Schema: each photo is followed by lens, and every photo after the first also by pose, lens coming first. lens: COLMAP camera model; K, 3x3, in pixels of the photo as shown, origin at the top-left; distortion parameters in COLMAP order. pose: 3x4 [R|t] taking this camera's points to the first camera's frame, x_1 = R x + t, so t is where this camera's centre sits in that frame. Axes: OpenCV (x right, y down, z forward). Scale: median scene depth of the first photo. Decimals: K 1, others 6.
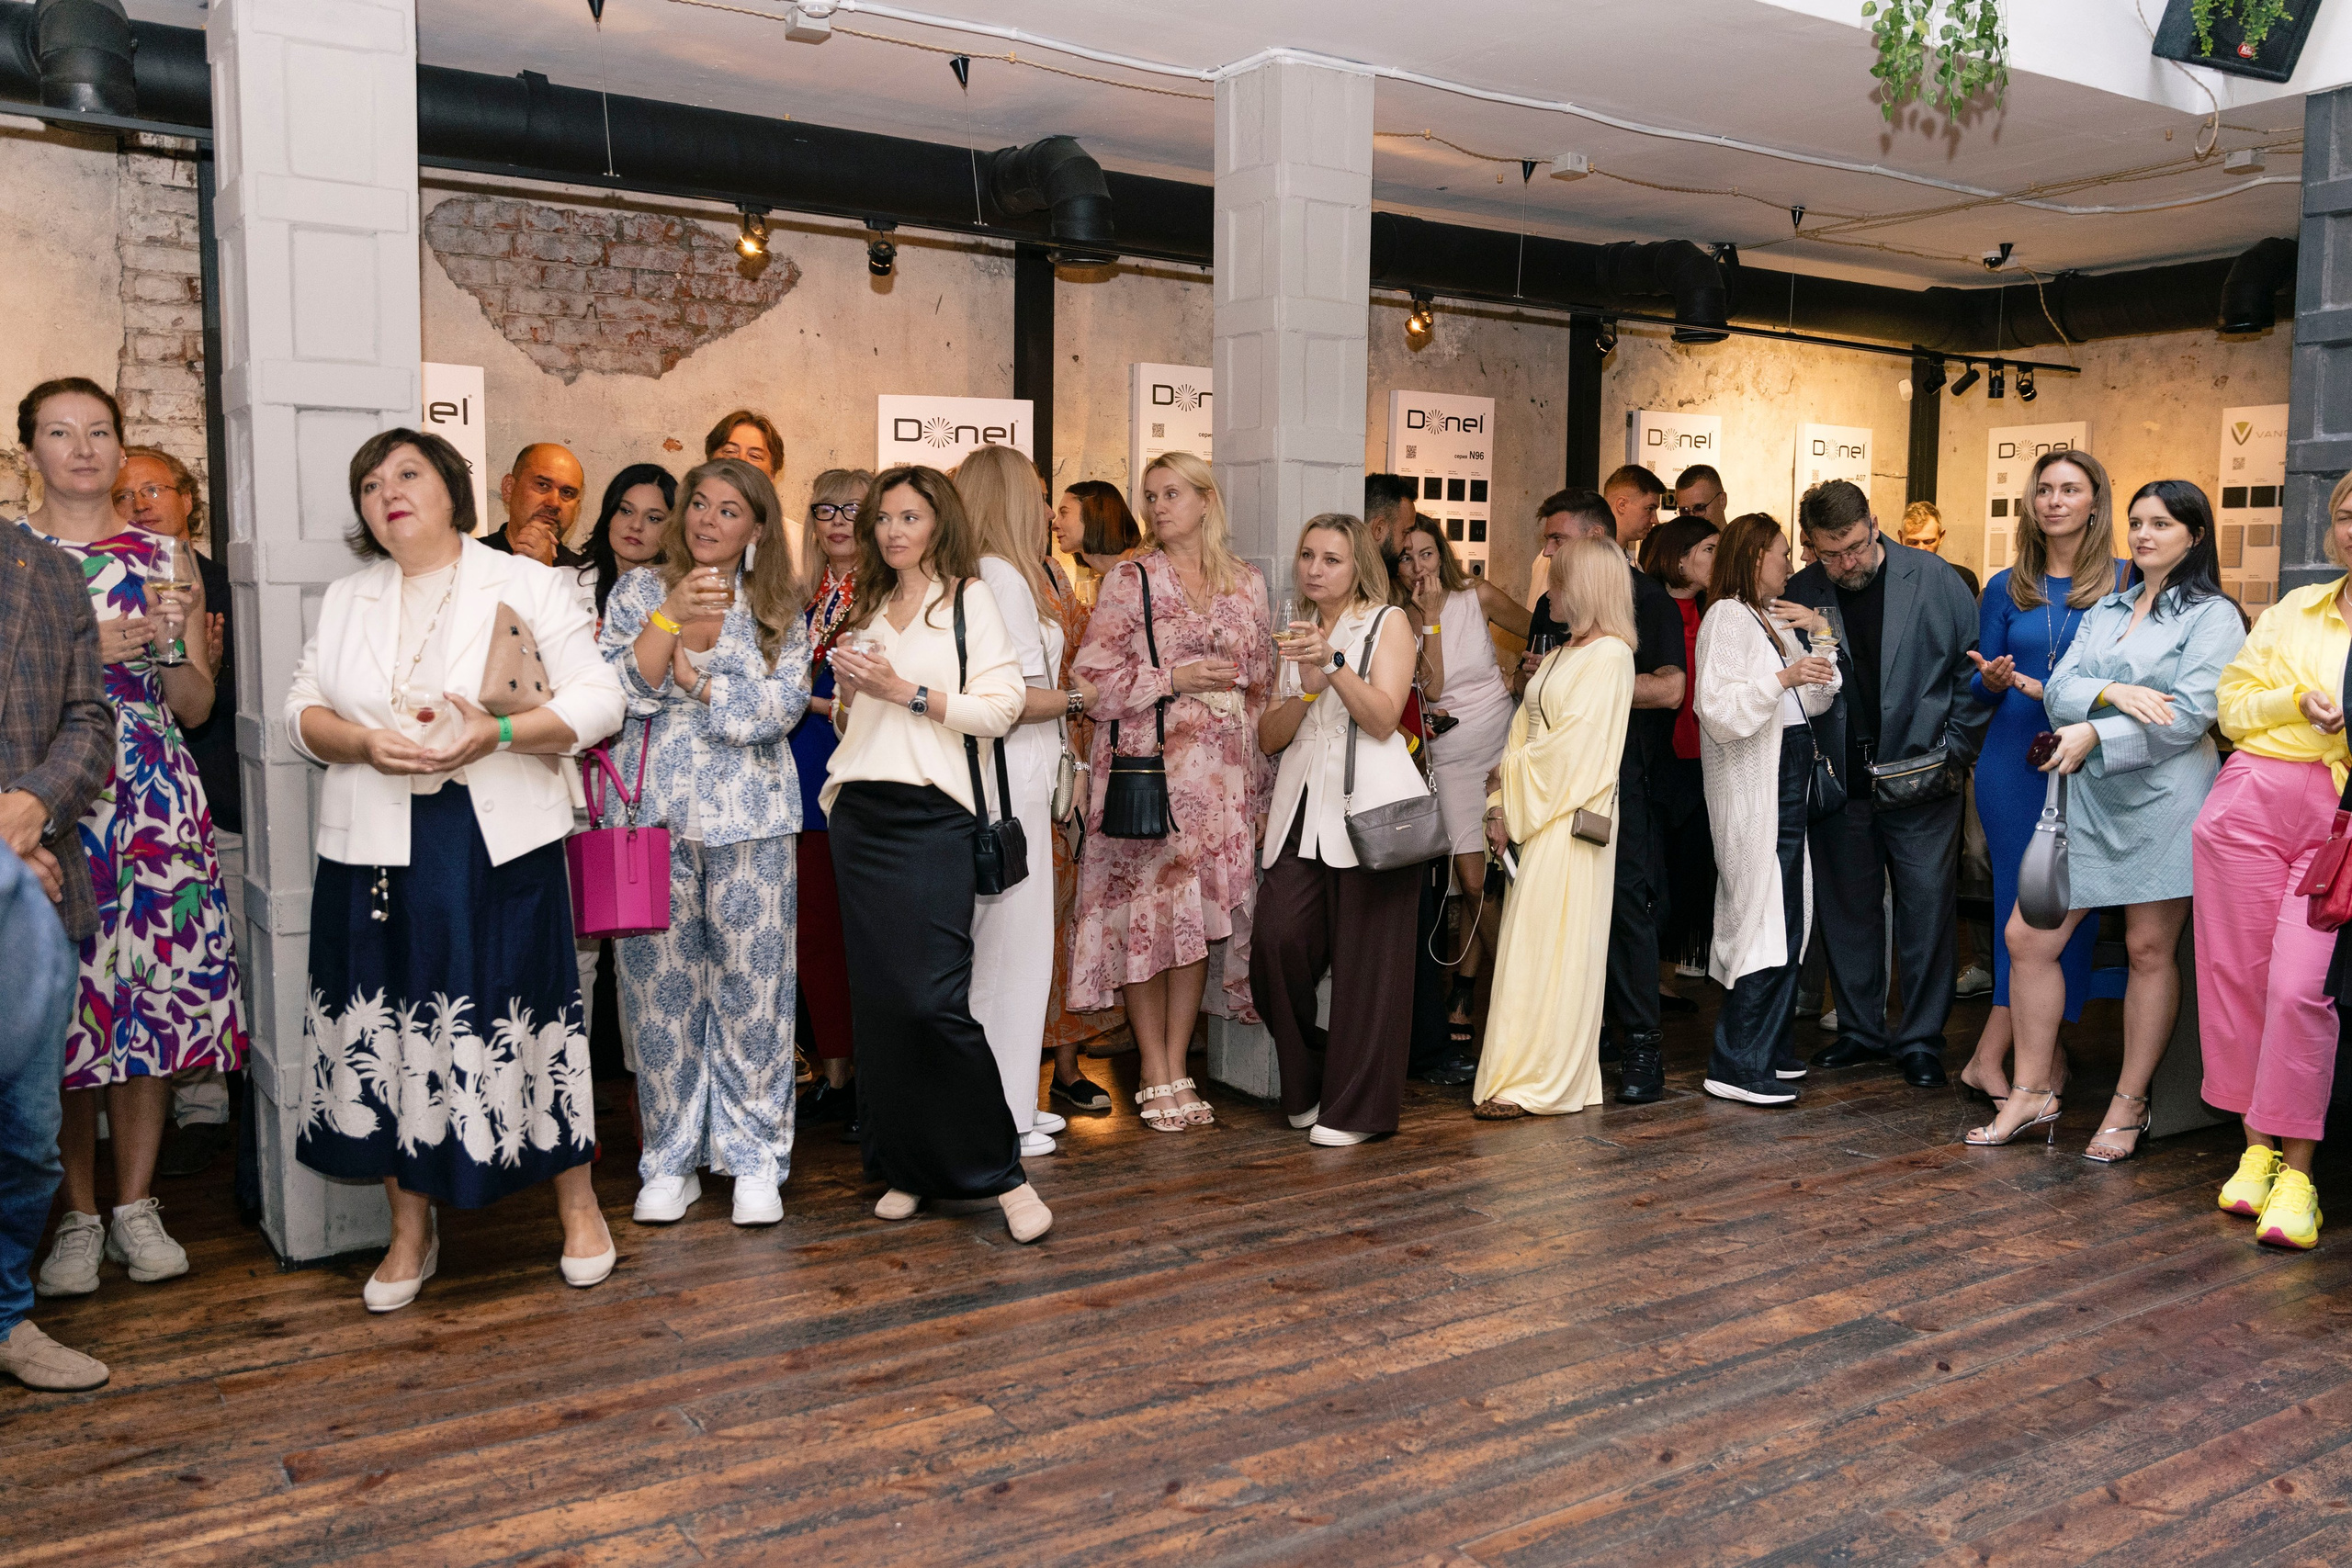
lens RADIAL K [[2055.1, 0, 1197.8], [0, 2055.1, 833.5], [0, 0, 1]] dist [0.001497, -0.018356]
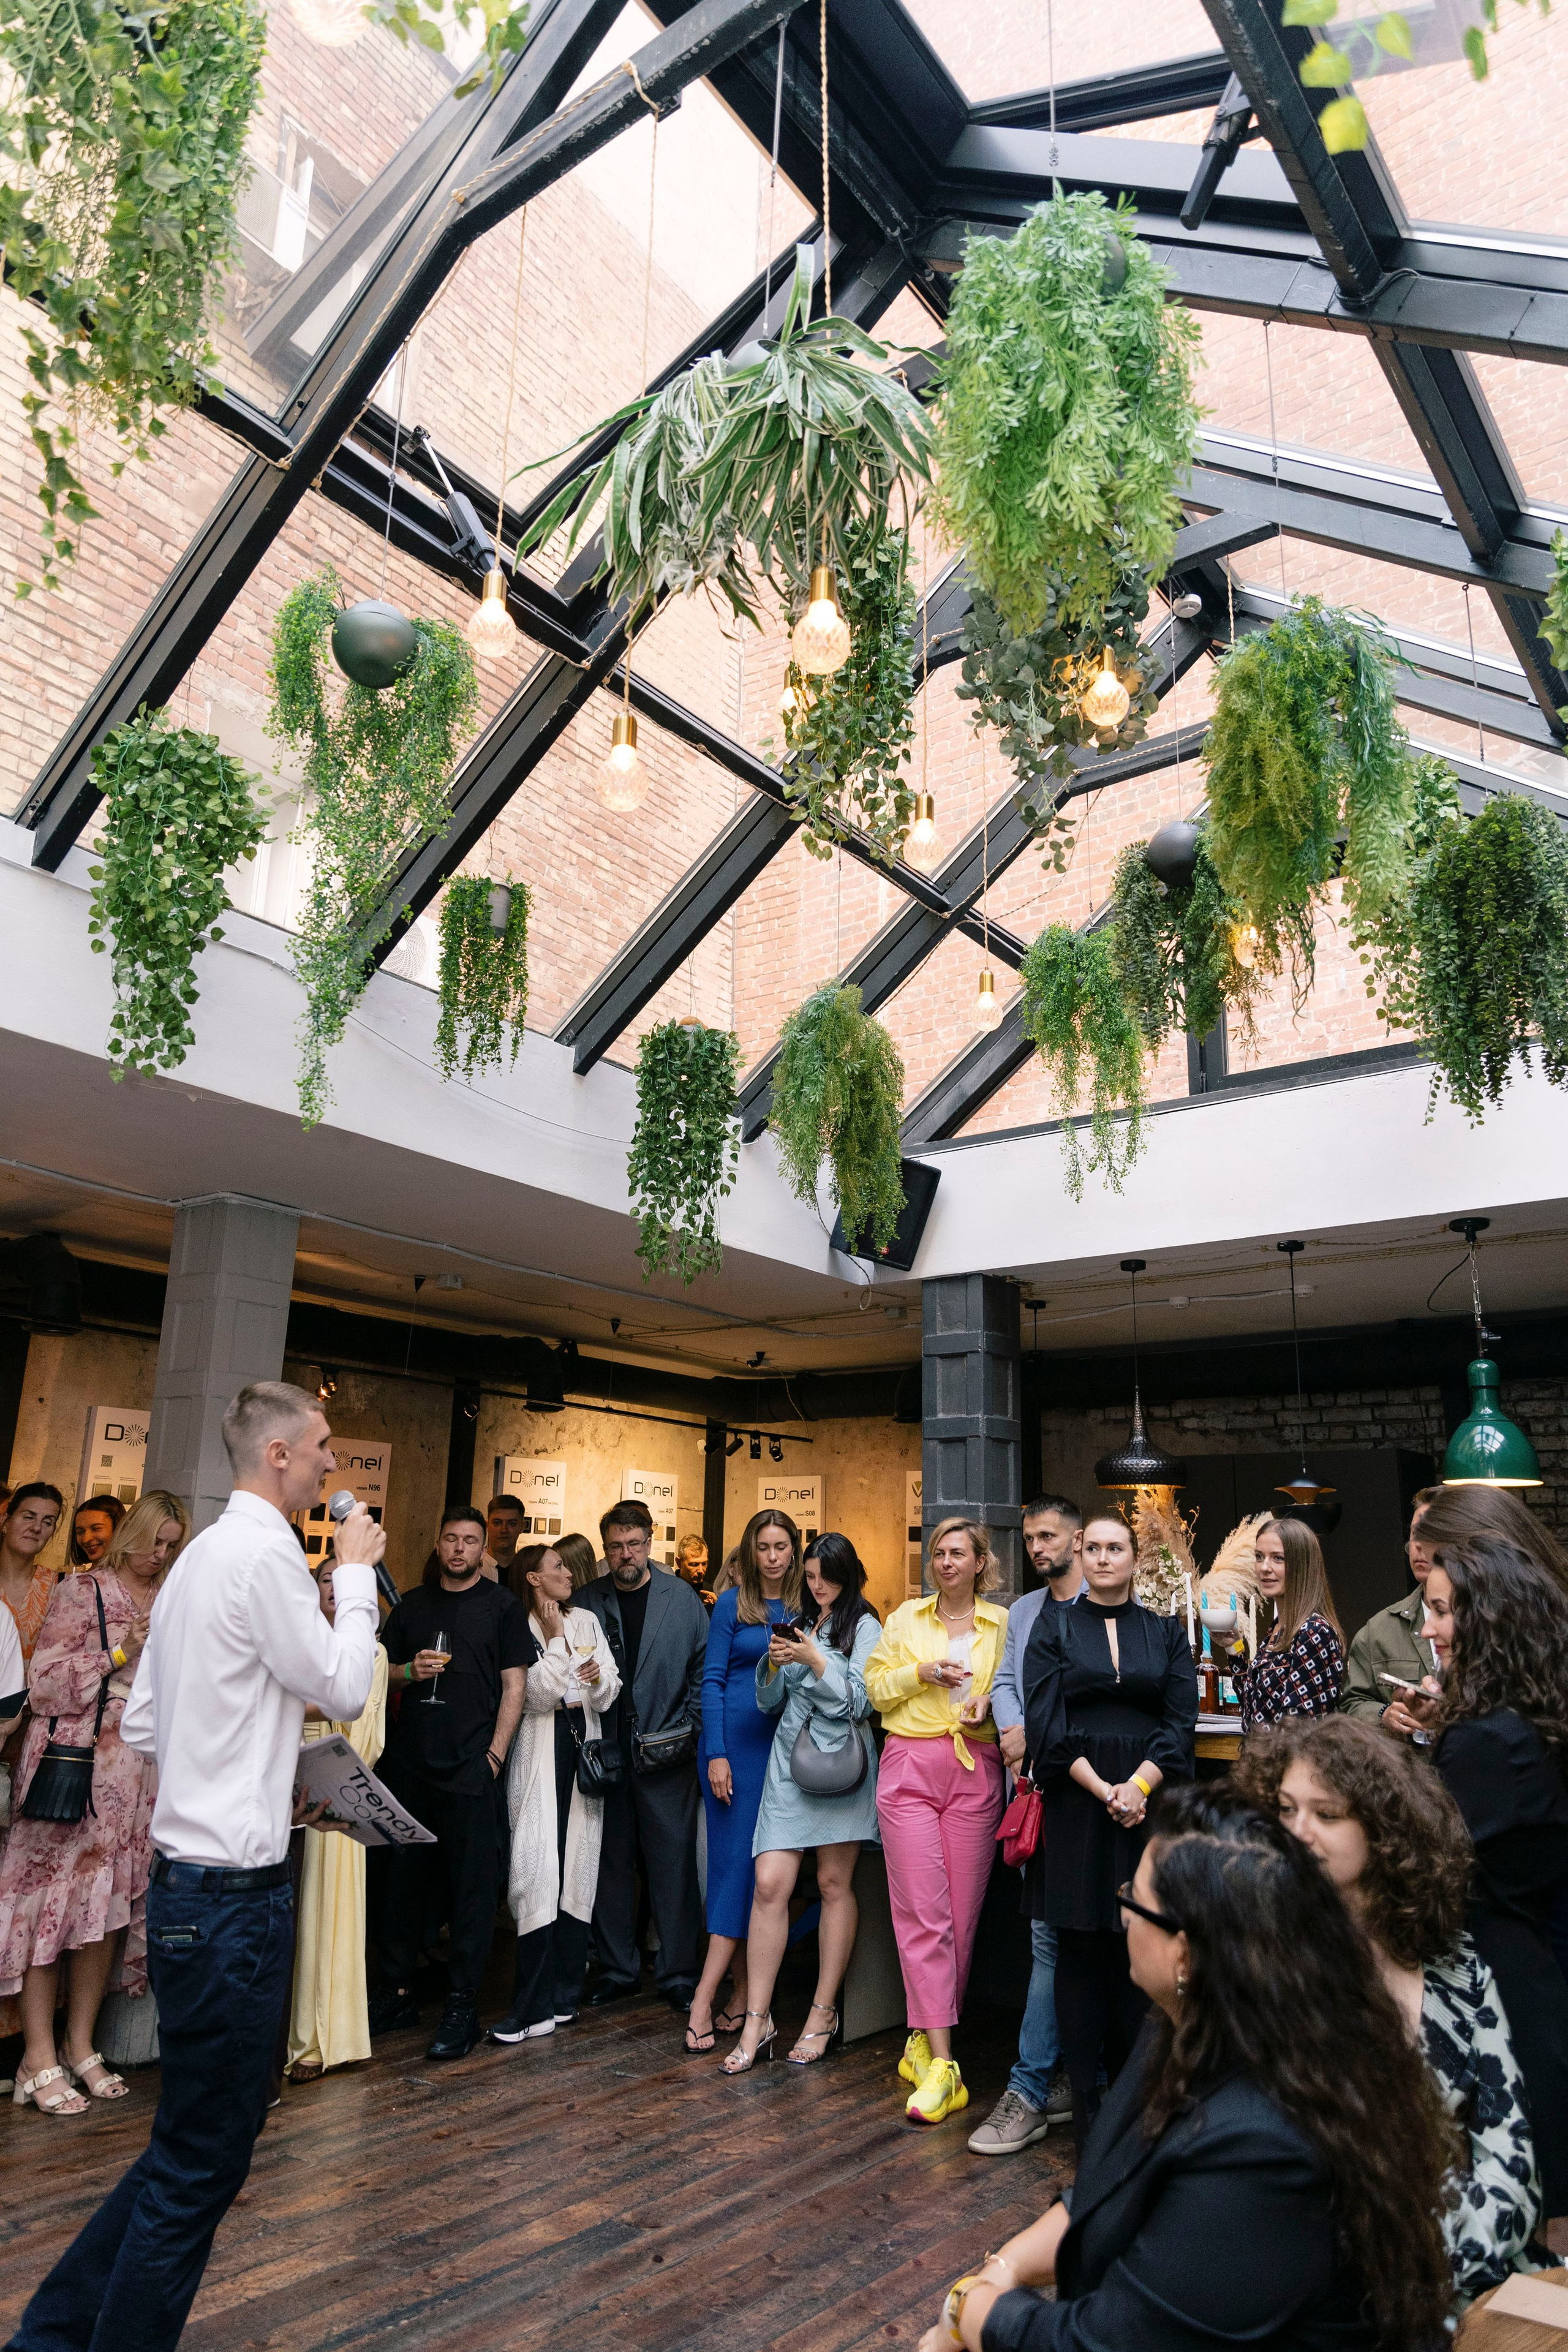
lens RADIAL K [[1662.1, 0, 811.7], [0, 1662.1, 1154.8], [0, 0, 1]] dist [0.008470, -0.010525]
pose [[0.936244, 0.103086, 0.335889, 0.036114], [0.024315, 0.934689, -0.354635, -0.004656], [-0.350509, 0.340192, 0.872590, -0.118803]]
